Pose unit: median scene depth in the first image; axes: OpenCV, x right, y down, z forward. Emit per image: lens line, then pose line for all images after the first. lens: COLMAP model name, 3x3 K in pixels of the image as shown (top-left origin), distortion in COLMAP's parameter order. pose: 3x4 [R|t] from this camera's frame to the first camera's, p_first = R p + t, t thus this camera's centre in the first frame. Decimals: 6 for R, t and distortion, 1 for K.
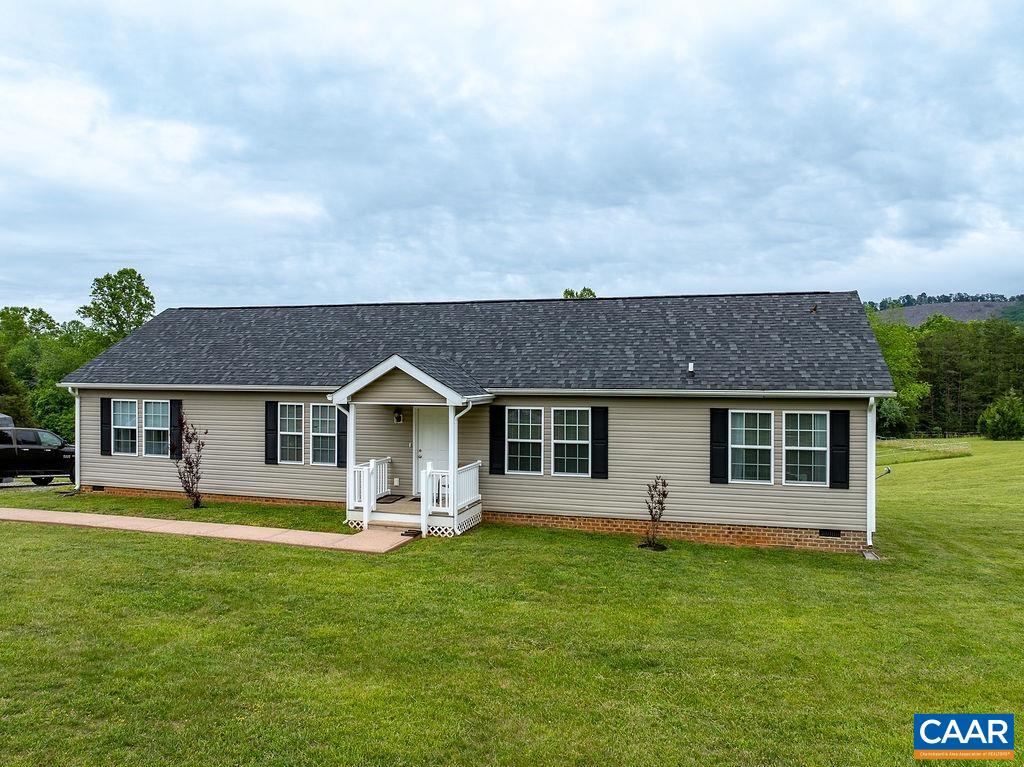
lens RADIAL K [[728.0, 0, 512.0], [0, 728.0, 383.5], [0, 0, 1]] dist [-0.050545, 0.028191]
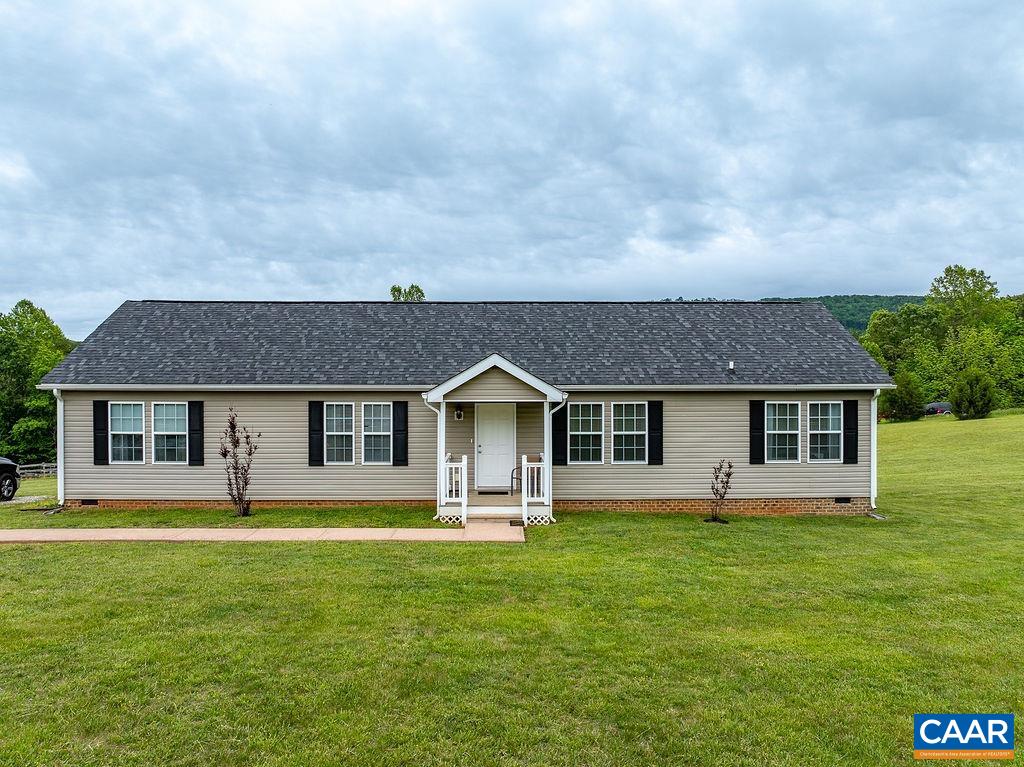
lens RADIAL K [[728.0, 0, 512.0], [0, 728.0, 383.5], [0, 0, 1]] dist [-0.050545, 0.028191]
pose [[0.955773, -0.009257, 0.293959, -0.418848], [0.007932, 0.999952, 0.005698, -0.002690], [-0.293997, -0.003115, 0.955801, -0.005616]]
